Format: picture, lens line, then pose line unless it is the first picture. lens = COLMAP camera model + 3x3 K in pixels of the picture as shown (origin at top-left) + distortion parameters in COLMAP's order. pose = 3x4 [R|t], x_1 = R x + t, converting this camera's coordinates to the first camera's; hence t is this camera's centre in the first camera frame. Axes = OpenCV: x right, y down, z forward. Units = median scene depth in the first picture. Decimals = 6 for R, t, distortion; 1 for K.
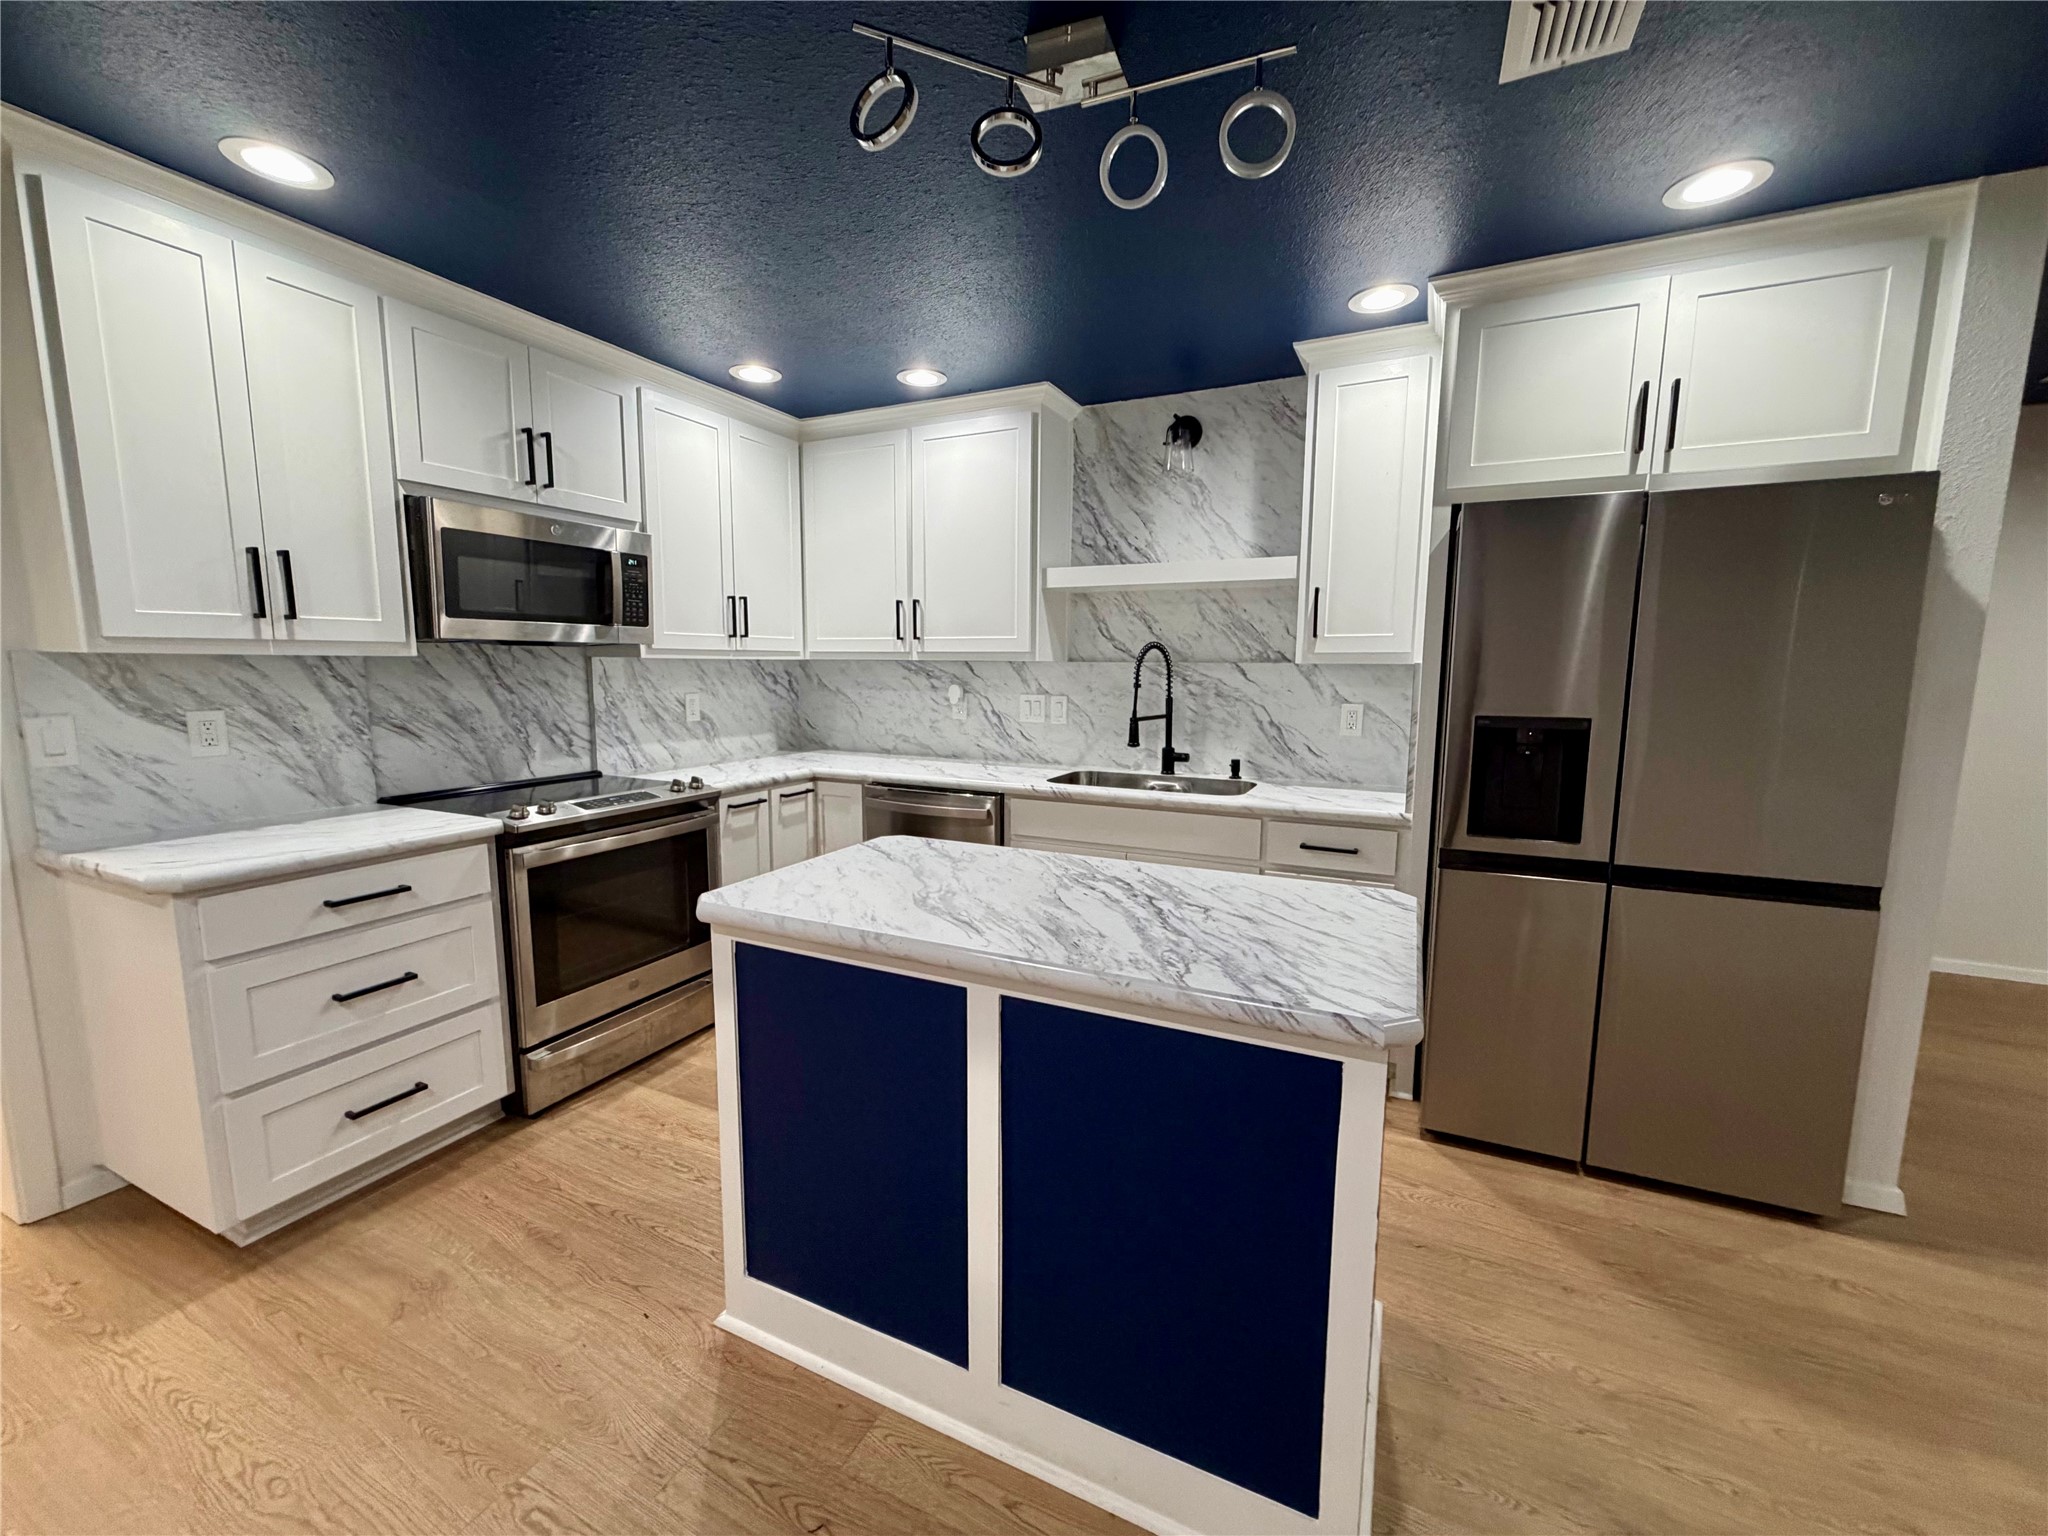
lens RADIAL K [[819.9, 0, 1017.8], [0, 819.9, 769.4], [0, 0, 1]] dist [0.001296, 0.000028]
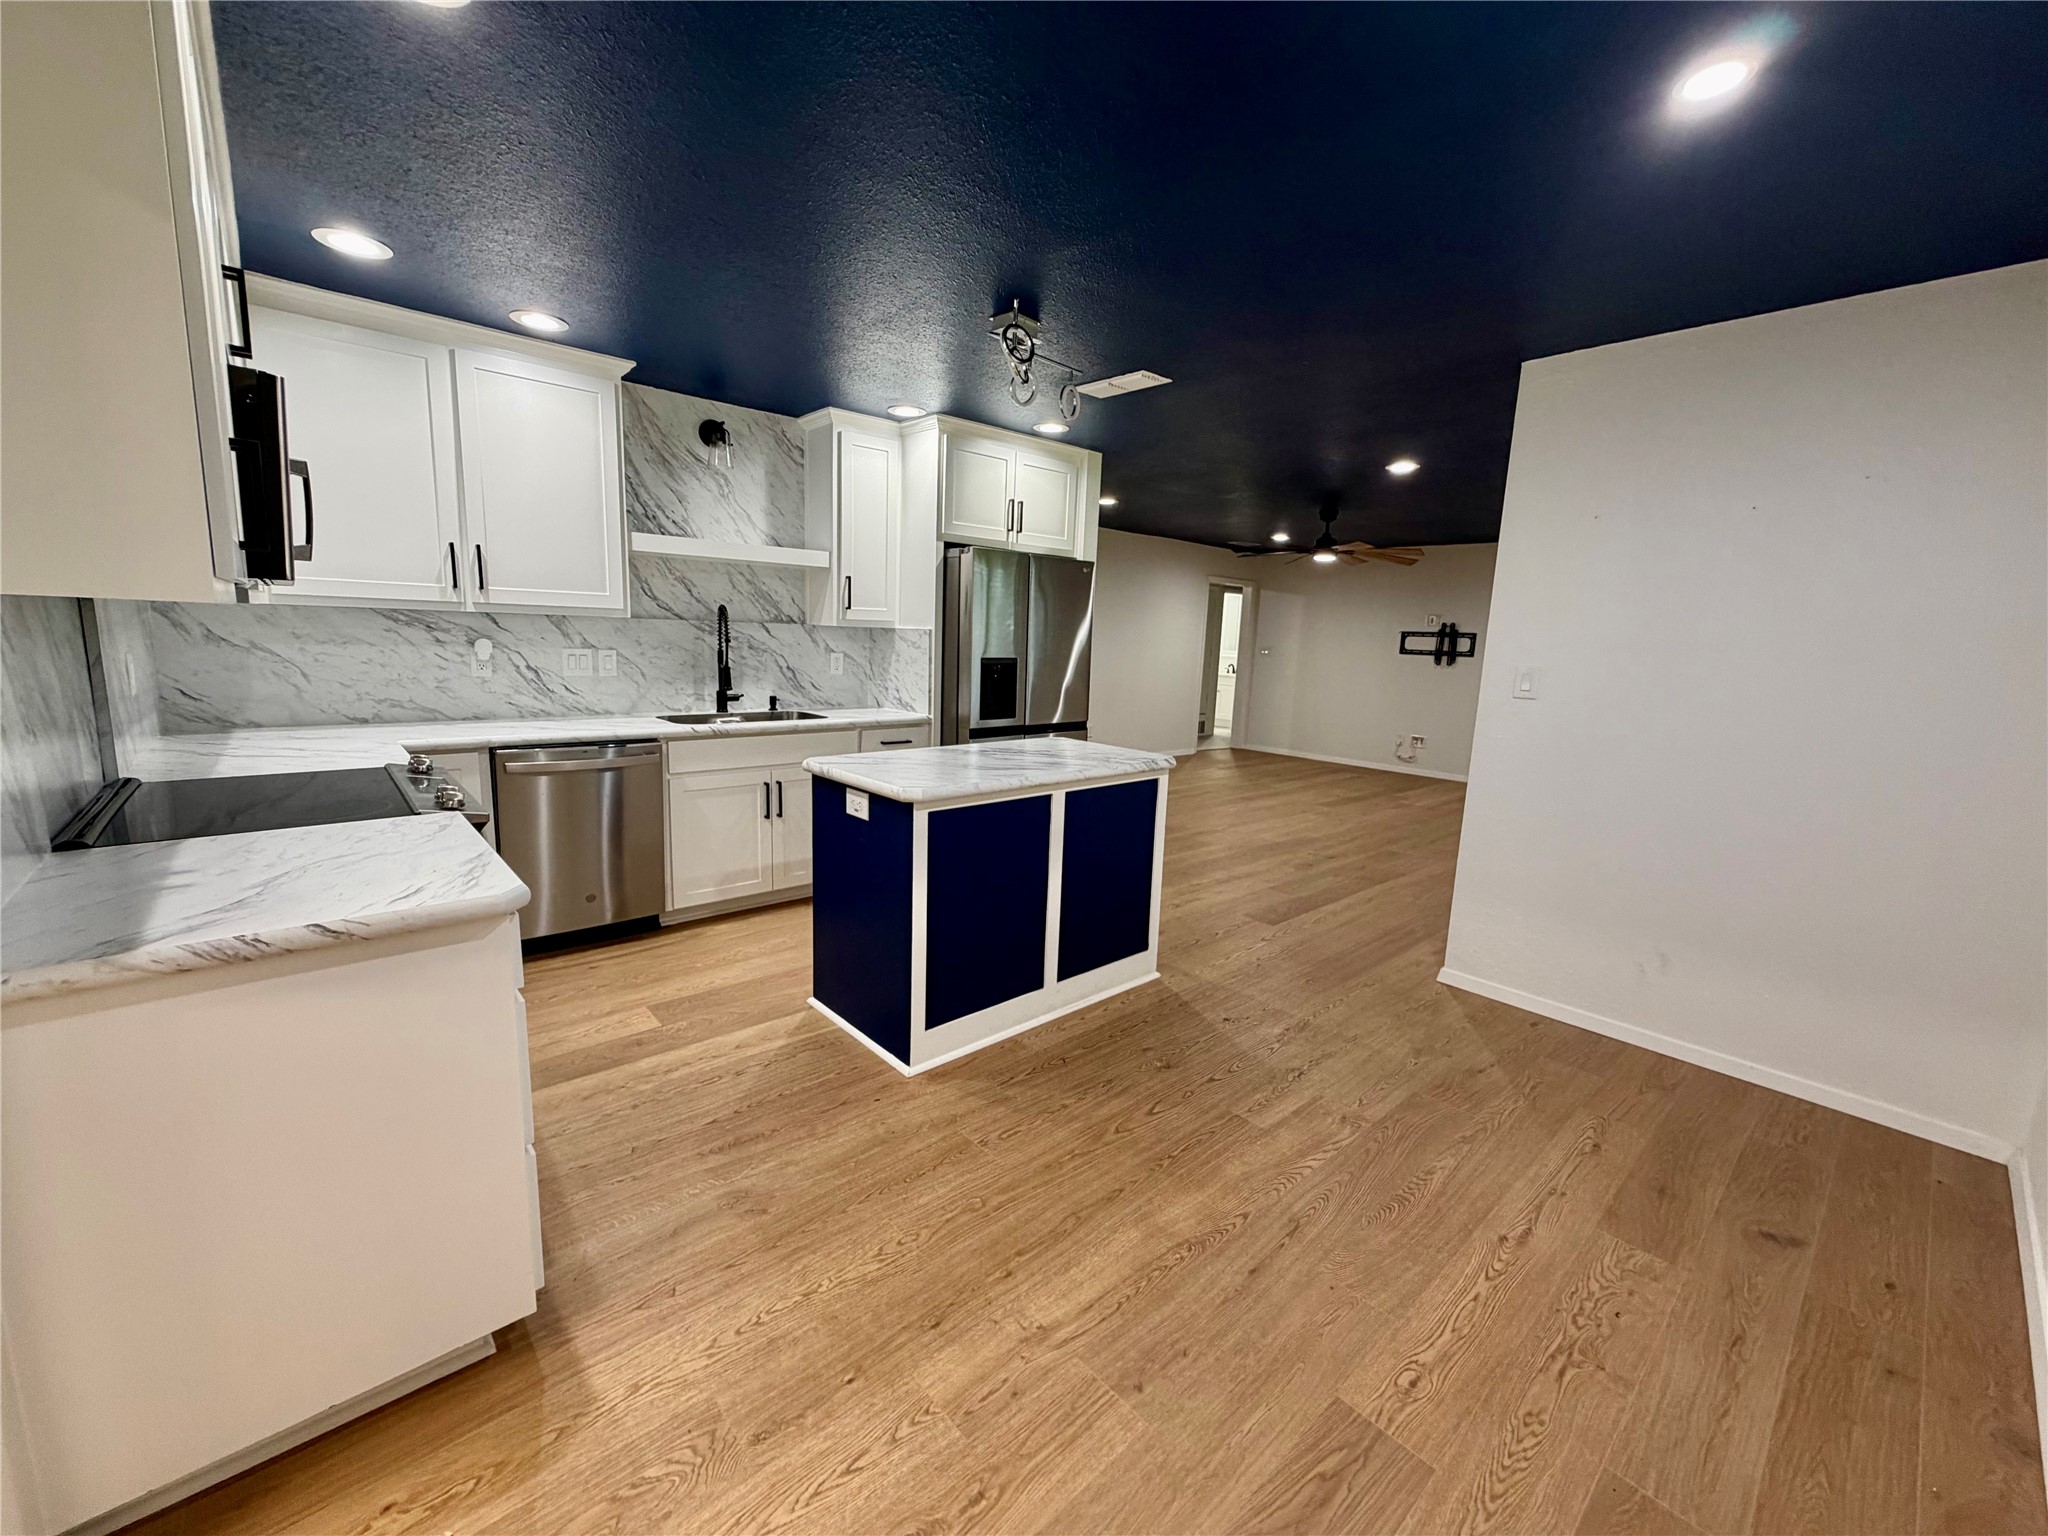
lens RADIAL K [[819.9, 0, 1017.8], [0, 819.9, 769.4], [0, 0, 1]] dist [0.001296, 0.000028]
pose [[0.381381, -0.146044, 0.912809, -0.859500], [0.085818, 0.988771, 0.122342, -0.024059], [-0.920426, 0.031677, 0.389632, 0.118791]]
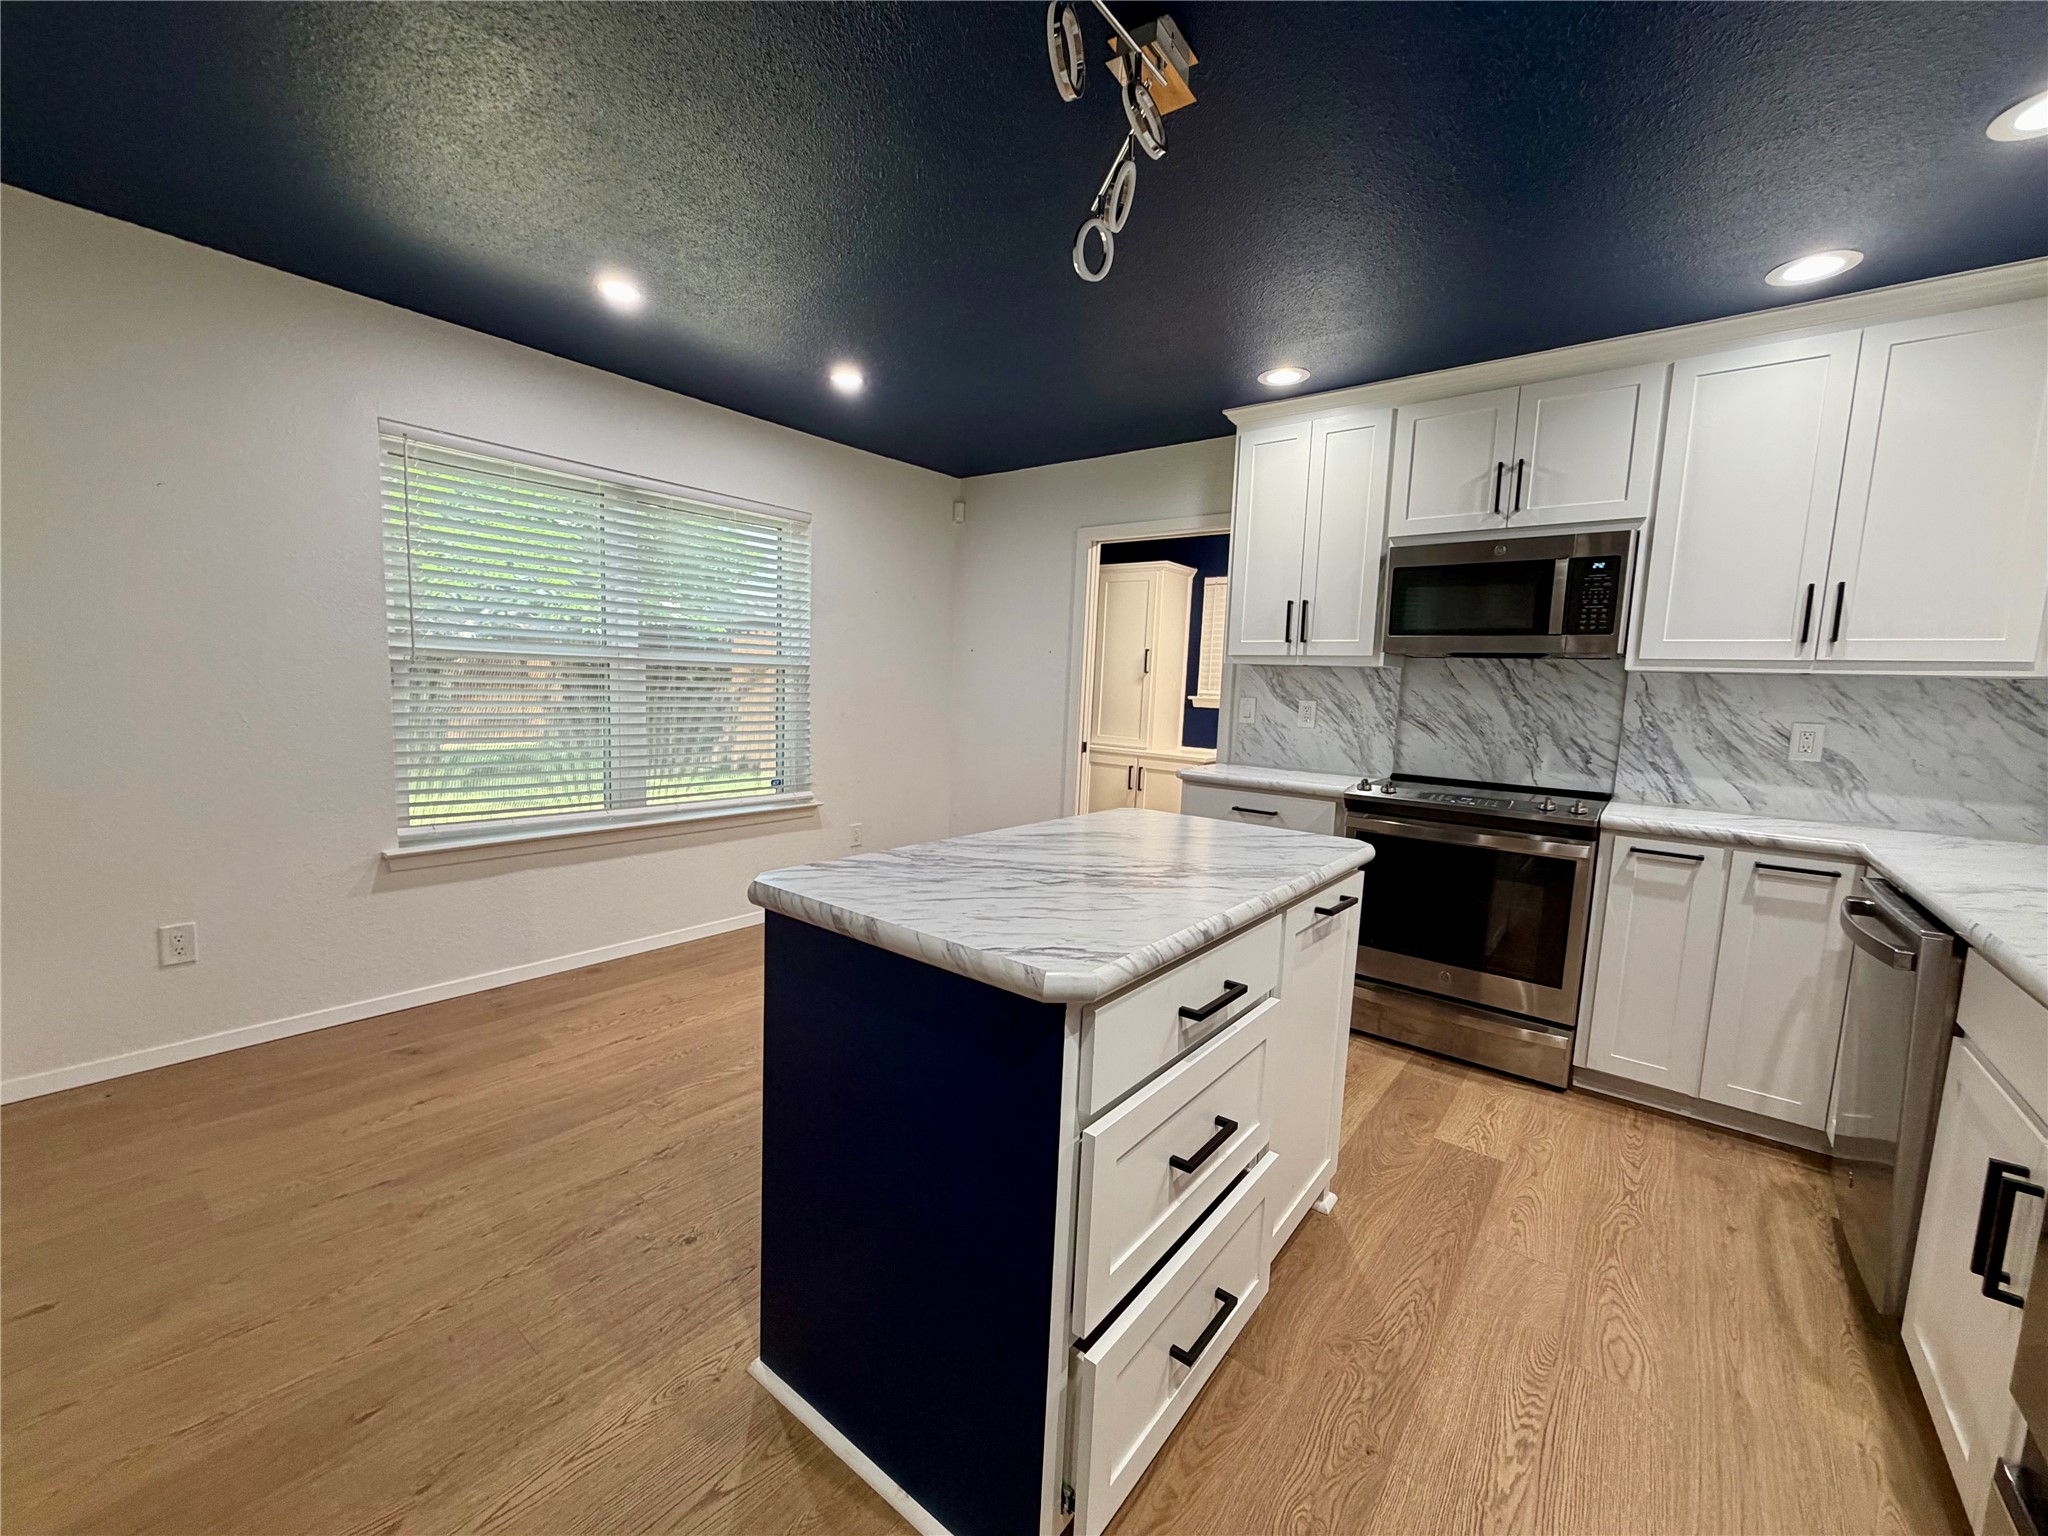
lens RADIAL K [[819.9, 0, 1017.8], [0, 819.9, 769.4], [0, 0, 1]] dist [0.001296, 0.000028]
pose [[-0.221280, 0.088513, -0.971185, 0.555712], [-0.165242, 0.978069, 0.126790, -0.033454], [0.961109, 0.188536, -0.201801, 0.556723]]
